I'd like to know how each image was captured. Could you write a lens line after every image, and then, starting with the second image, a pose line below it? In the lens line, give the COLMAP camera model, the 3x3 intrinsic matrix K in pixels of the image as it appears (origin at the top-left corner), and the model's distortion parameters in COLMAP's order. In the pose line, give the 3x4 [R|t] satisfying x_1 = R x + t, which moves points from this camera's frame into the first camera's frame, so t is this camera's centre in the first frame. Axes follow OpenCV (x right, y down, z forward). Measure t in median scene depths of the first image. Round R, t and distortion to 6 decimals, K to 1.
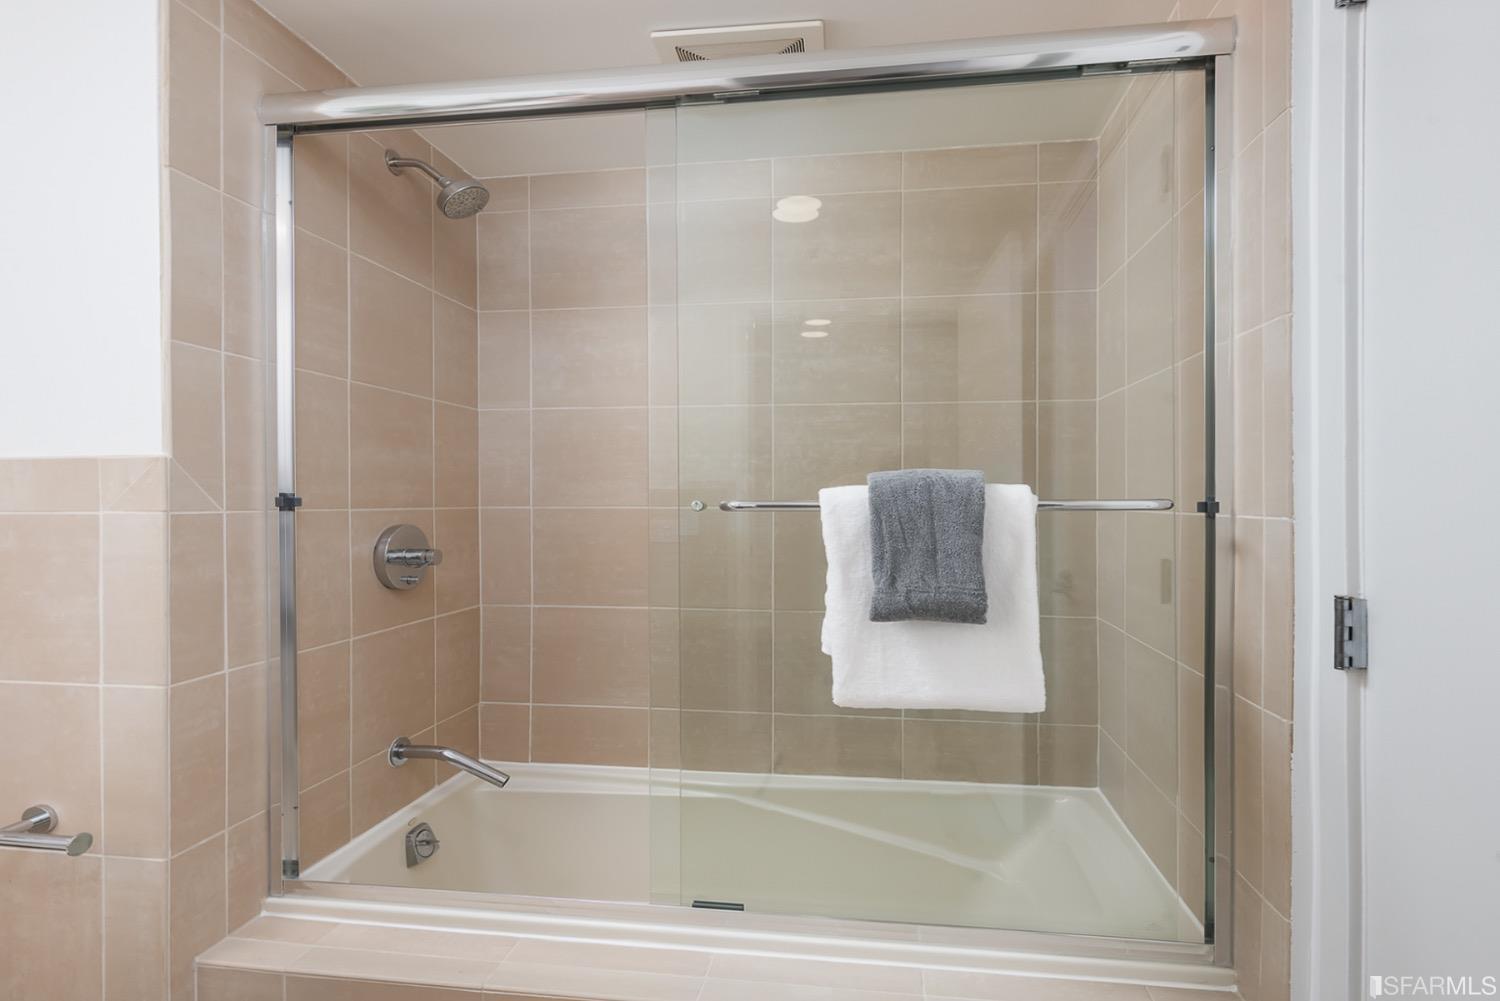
lens RADIAL K [[682.6, 0, 751.0], [0, 682.6, 504.7], [0, 0, 1]] dist [0.000038, -0.026629]
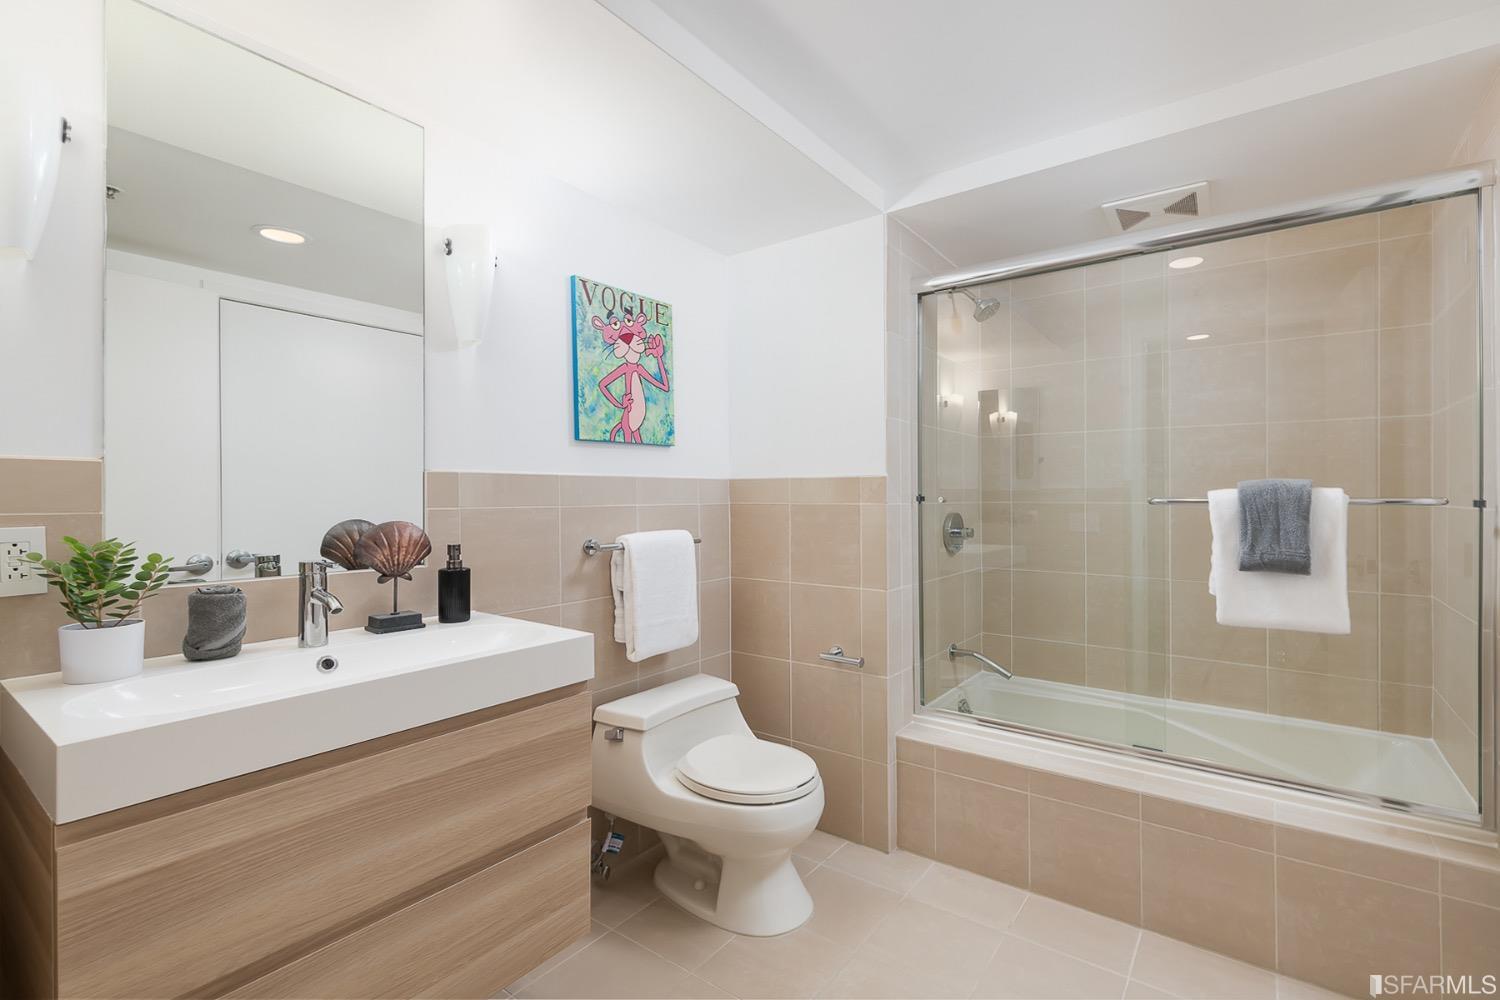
lens RADIAL K [[682.6, 0, 751.0], [0, 682.6, 504.2], [0, 0, 1]] dist [0.000038, -0.026629]
pose [[0.641378, 0.006708, -0.767196, 0.699371], [-0.001877, 0.999973, 0.007174, -0.002028], [0.767223, -0.003161, 0.641372, -1.006364]]
